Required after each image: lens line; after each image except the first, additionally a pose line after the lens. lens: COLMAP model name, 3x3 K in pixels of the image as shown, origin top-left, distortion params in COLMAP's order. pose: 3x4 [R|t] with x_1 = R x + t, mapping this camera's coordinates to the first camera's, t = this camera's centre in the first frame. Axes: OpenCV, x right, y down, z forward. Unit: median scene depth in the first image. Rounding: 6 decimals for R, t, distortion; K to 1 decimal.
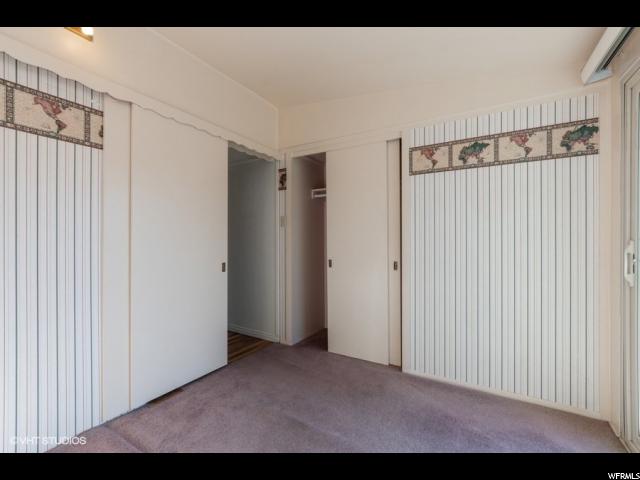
lens RADIAL K [[302.9, 0, 317.0], [0, 302.9, 242.6], [0, 0, 1]] dist [0.003010, 0.000278]
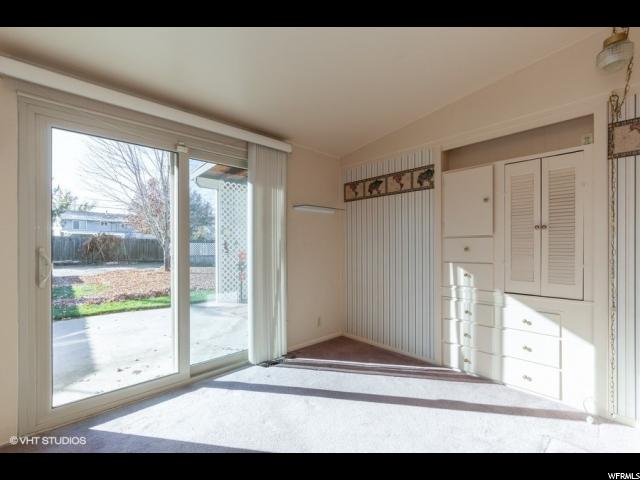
lens RADIAL K [[285.0, 0, 321.9], [0, 285.0, 245.4], [0, 0, 1]] dist [0.004109, 0.000234]
pose [[0.958691, 0.001945, -0.284443, 0.661412], [-0.004235, 0.999963, -0.007435, 0.003554], [0.284418, 0.008333, 0.958664, -0.423586]]
